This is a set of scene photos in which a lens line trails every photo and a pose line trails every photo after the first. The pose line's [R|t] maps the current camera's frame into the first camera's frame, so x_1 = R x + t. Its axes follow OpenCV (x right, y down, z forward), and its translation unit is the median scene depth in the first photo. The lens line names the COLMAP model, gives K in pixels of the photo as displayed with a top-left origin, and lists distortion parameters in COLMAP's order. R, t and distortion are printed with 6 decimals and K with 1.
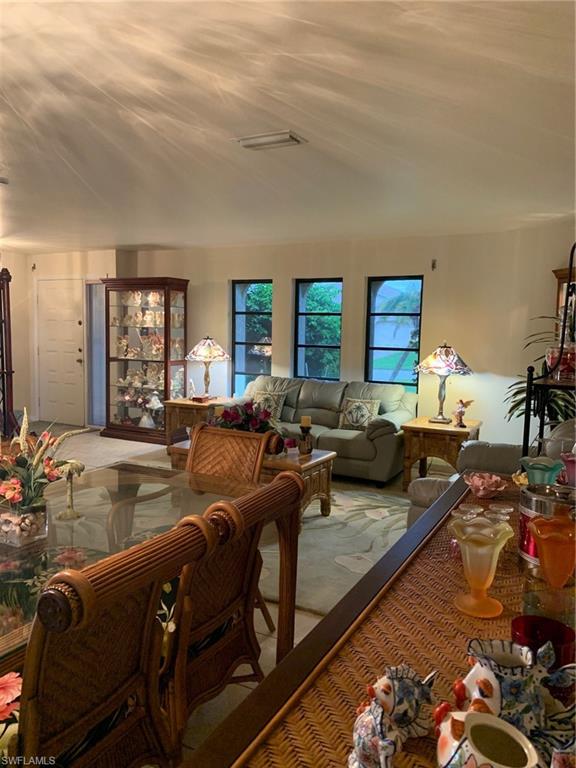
lens RADIAL K [[590.4, 0, 284.4], [0, 590.4, 377.7], [0, 0, 1]] dist [0.037169, -0.048948]
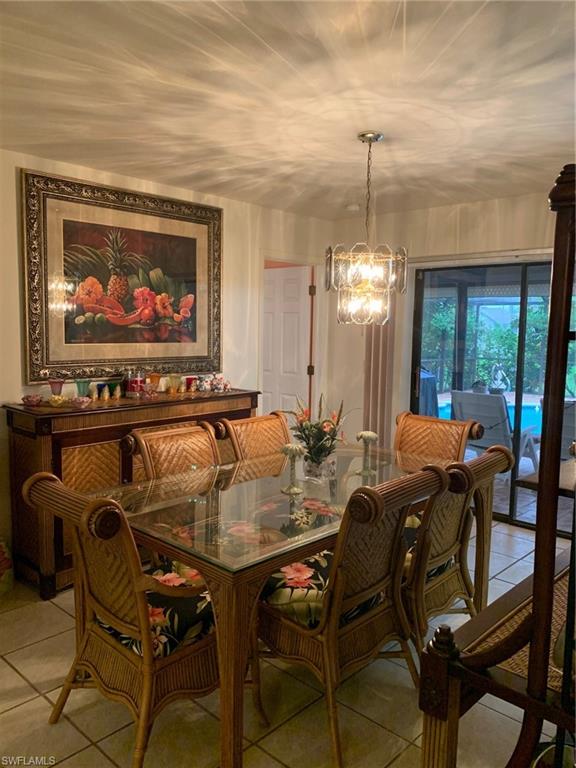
lens RADIAL K [[590.4, 0, 287.5], [0, 590.4, 387.5], [0, 0, 1]] dist [0.037169, -0.048948]
pose [[-0.966091, -0.061589, 0.250749, -0.217551], [-0.011932, 0.980746, 0.194922, -0.068739], [-0.257927, 0.185321, -0.948225, 0.714540]]
